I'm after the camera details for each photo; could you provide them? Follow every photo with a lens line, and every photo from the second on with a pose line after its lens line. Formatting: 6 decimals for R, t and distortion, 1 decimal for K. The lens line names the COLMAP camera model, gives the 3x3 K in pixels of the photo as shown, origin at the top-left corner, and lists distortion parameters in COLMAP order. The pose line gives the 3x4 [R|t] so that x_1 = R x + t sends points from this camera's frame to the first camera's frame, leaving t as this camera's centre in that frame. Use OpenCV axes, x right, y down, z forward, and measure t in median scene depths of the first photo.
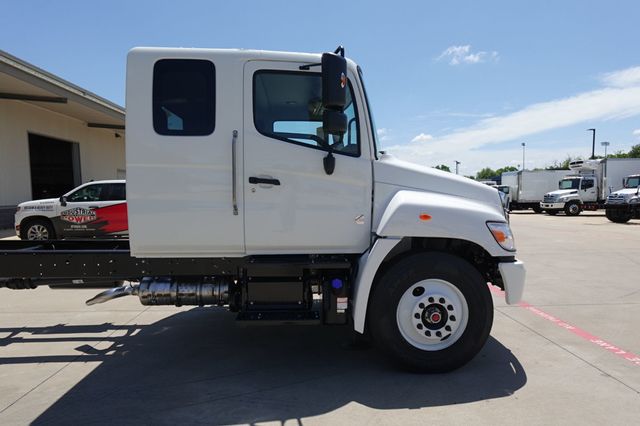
lens RADIAL K [[359.9, 0, 320.0], [0, 359.9, 213.0], [0, 0, 1]] dist [-0.003485, -0.000036]
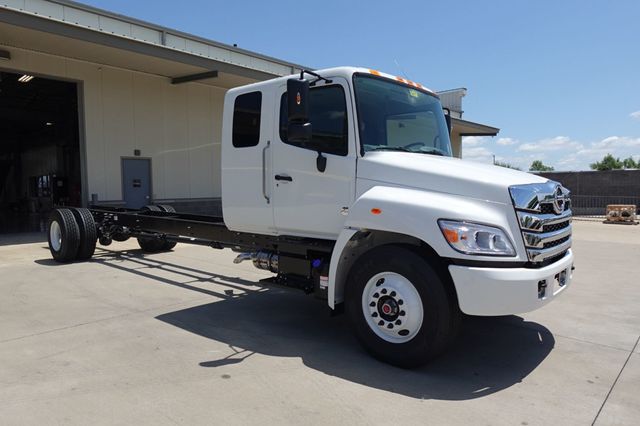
lens RADIAL K [[434.7, 0, 320.0], [0, 434.7, 213.0], [0, 0, 1]] dist [-0.005510, -0.001148]
pose [[0.715395, 0.046642, -0.697162, 1.007443], [-0.038301, 0.998887, 0.027525, -0.010883], [0.697670, 0.007011, 0.716385, -0.028715]]
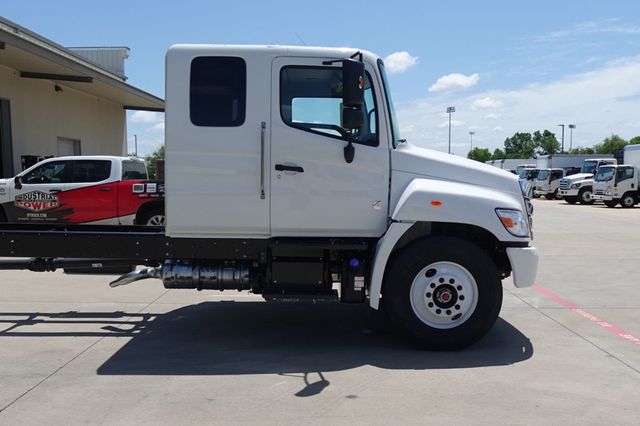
lens RADIAL K [[568.5, 0, 320.0], [0, 568.5, 213.0], [0, 0, 1]] dist [-0.005480, -0.000080]
pose [[0.998593, 0.014079, -0.051134, 0.027773], [-0.013288, 0.999787, 0.015779, 0.017321], [0.051345, -0.015078, 0.998567, -0.695272]]
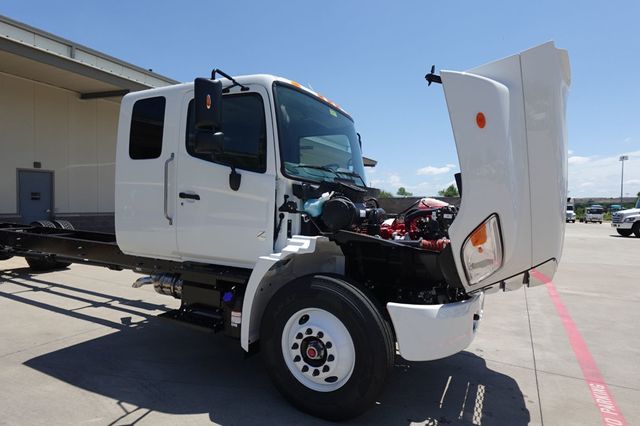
lens RADIAL K [[359.9, 0, 320.0], [0, 359.9, 213.0], [0, 0, 1]] dist [-0.003485, -0.000036]
pose [[0.863885, 0.034213, -0.502525, 0.744482], [-0.050569, 0.998541, -0.018949, -0.034059], [0.501144, 0.041782, 0.864355, 0.225701]]
